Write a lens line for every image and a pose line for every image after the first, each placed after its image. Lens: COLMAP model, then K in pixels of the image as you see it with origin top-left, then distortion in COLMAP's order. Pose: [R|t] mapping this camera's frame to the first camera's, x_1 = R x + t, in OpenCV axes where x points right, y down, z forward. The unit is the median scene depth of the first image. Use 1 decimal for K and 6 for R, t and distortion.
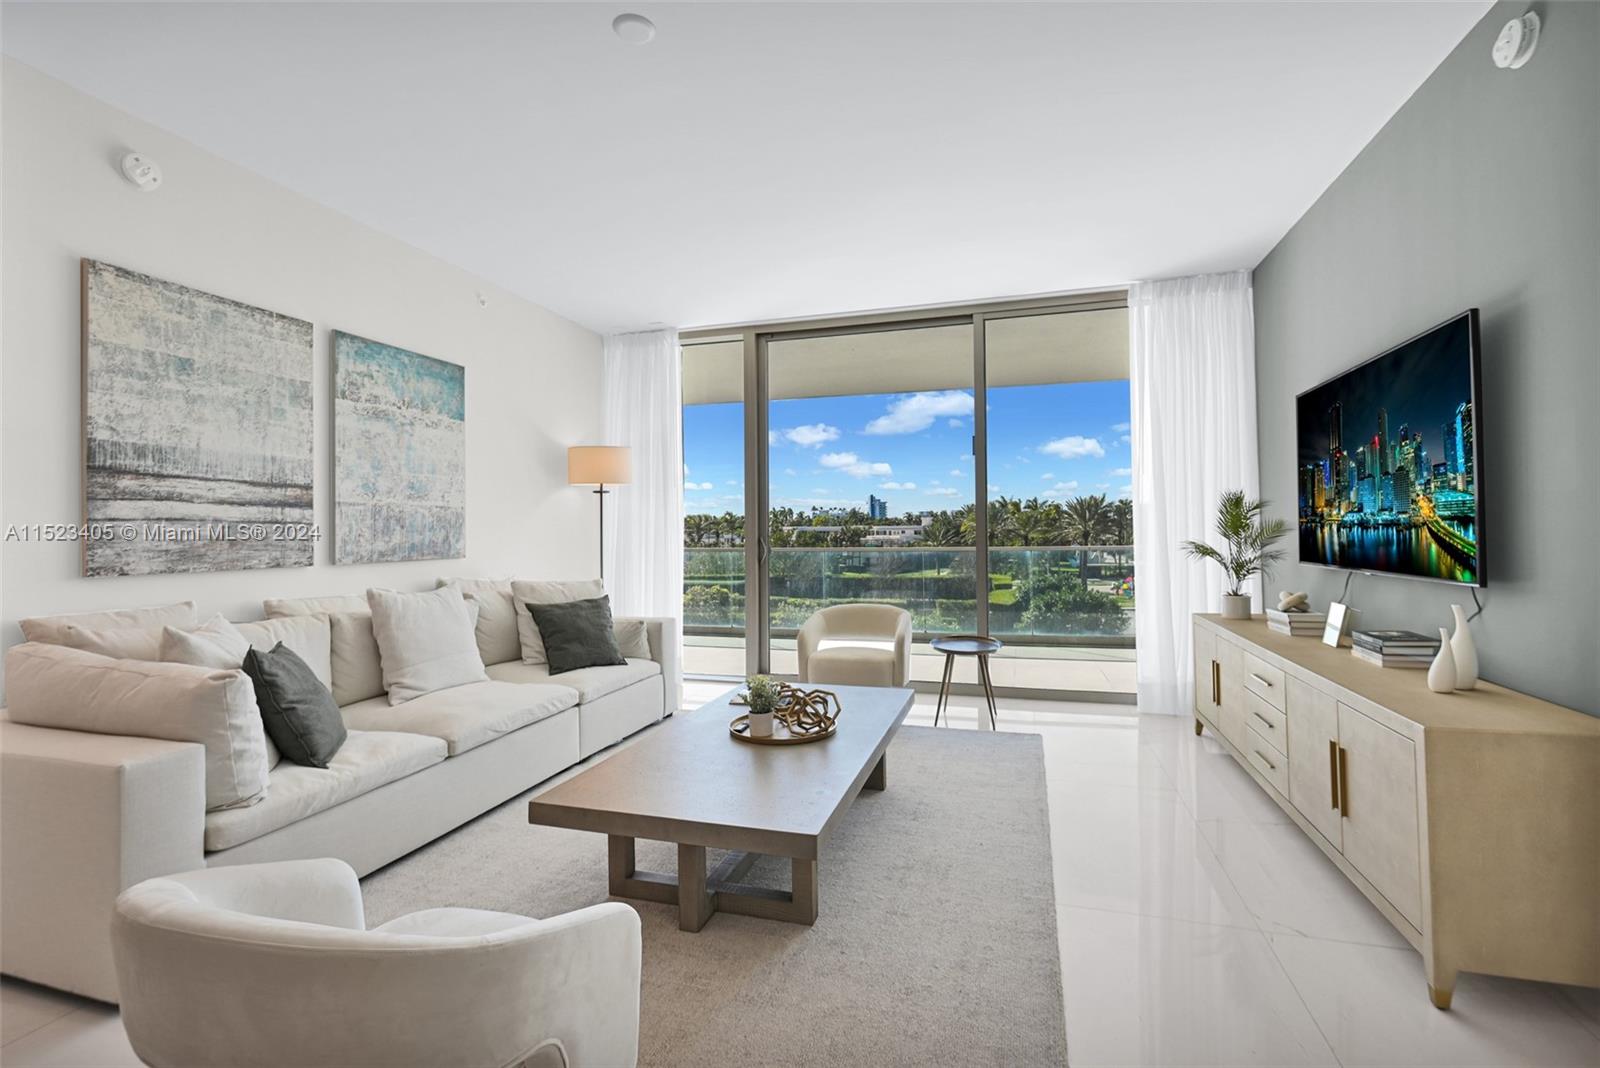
lens RADIAL K [[729.8, 0, 821.5], [0, 729.8, 516.7], [0, 0, 1]] dist [-0.020430, -0.000033]
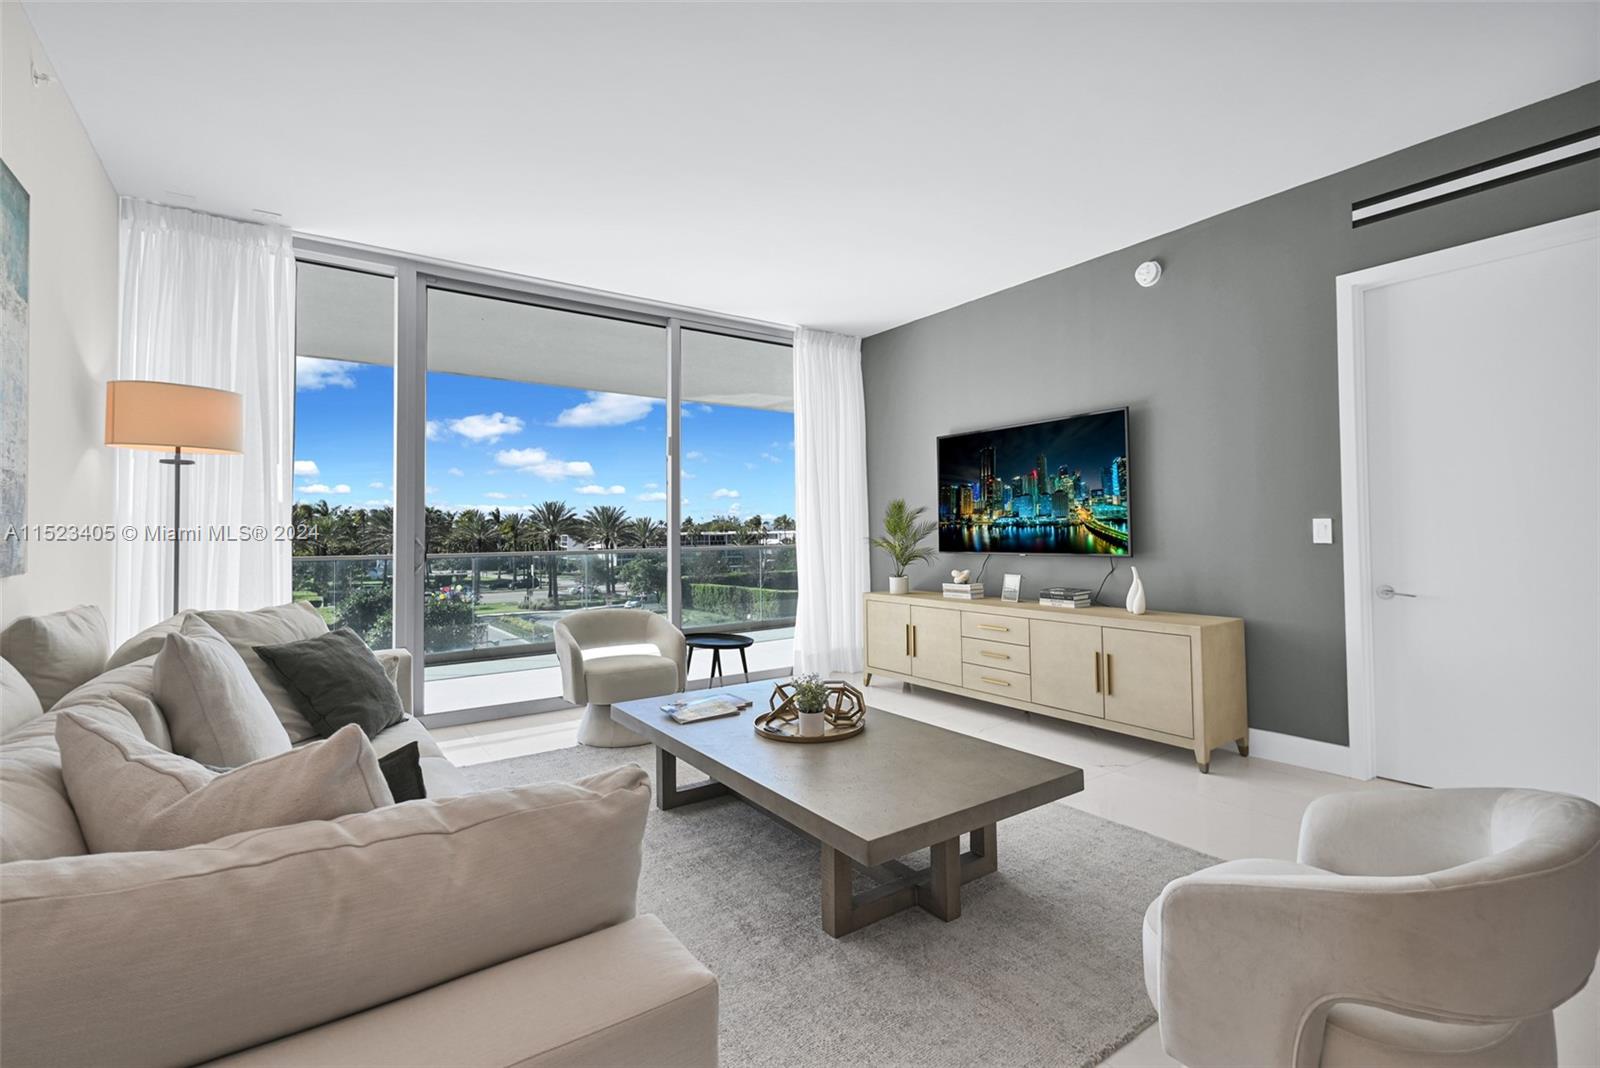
lens RADIAL K [[721.5, 0, 806.8], [0, 721.5, 530.6], [0, 0, 1]] dist [-0.002169, 0.000071]
pose [[0.628265, -0.009485, 0.777941, -0.738652], [0.003099, 0.999948, 0.009689, 0.006326], [-0.777993, -0.003677, 0.628262, 0.330196]]
